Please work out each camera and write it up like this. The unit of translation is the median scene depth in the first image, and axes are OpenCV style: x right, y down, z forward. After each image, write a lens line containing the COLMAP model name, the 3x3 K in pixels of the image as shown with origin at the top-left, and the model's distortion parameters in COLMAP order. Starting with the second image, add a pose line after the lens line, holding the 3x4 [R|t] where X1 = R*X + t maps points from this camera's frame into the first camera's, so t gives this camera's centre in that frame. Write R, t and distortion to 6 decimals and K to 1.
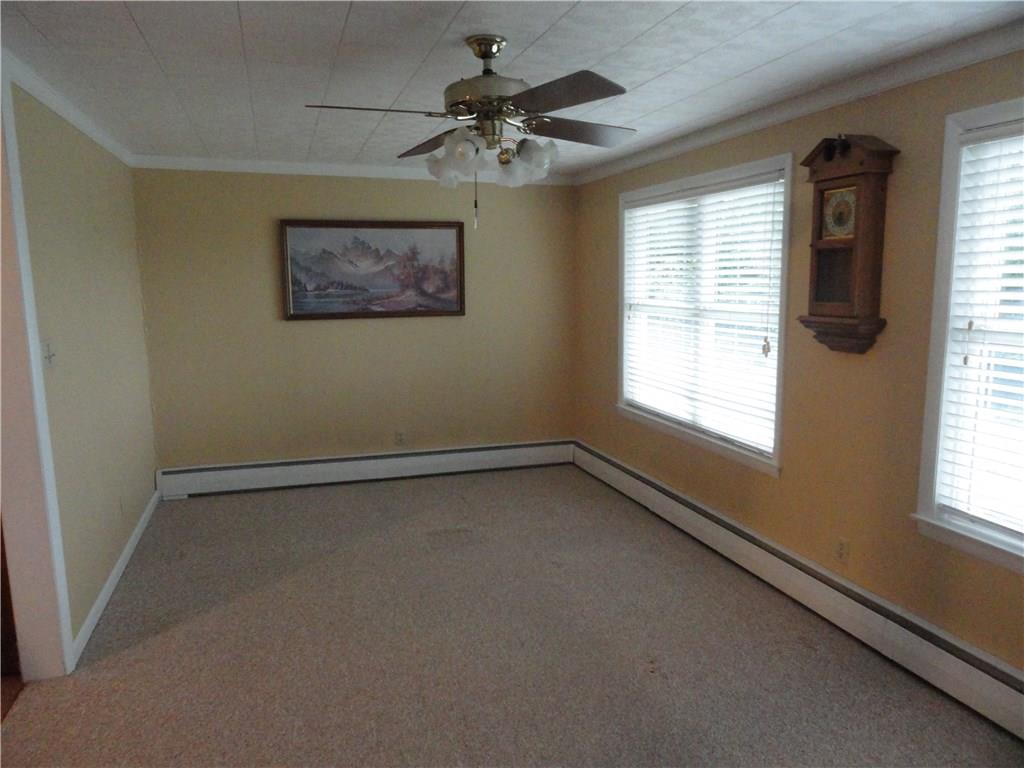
lens RADIAL K [[711.9, 0, 512.0], [0, 711.9, 384.0], [0, 0, 1]] dist [-0.017771, 0.010920]
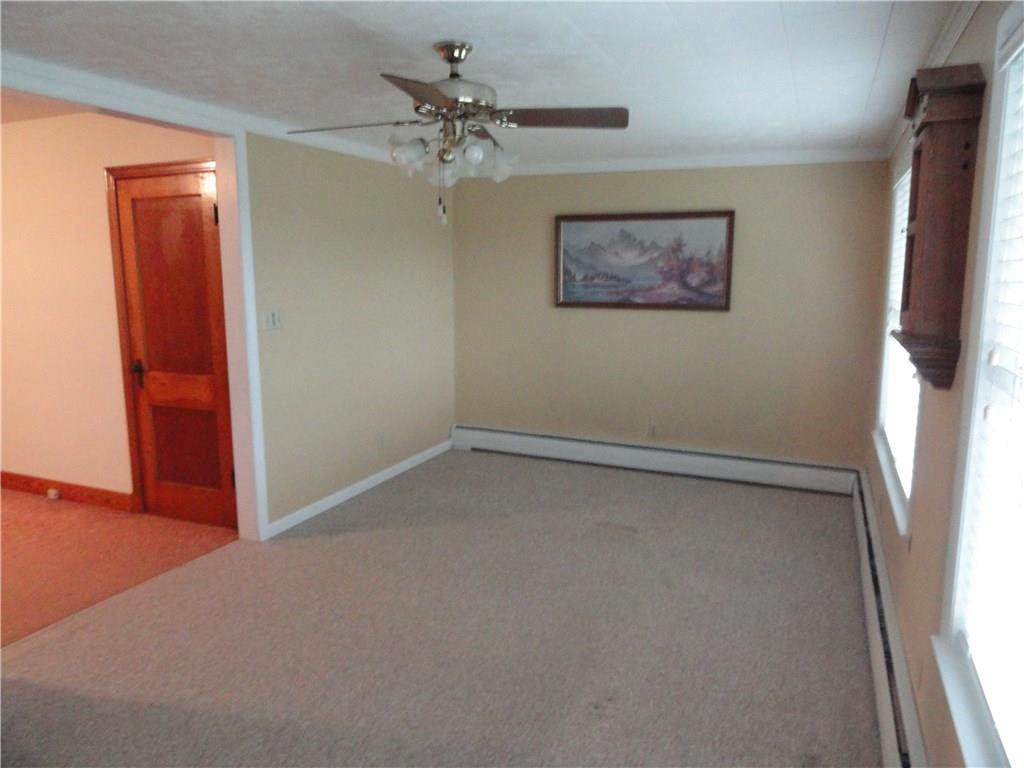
lens RADIAL K [[711.9, 0, 512.0], [0, 711.9, 384.0], [0, 0, 1]] dist [-0.017771, 0.010920]
pose [[0.747931, 0.116932, -0.653396, 0.352907], [-0.108577, 0.992655, 0.053360, -0.022199], [0.654836, 0.031034, 0.755133, 0.124161]]
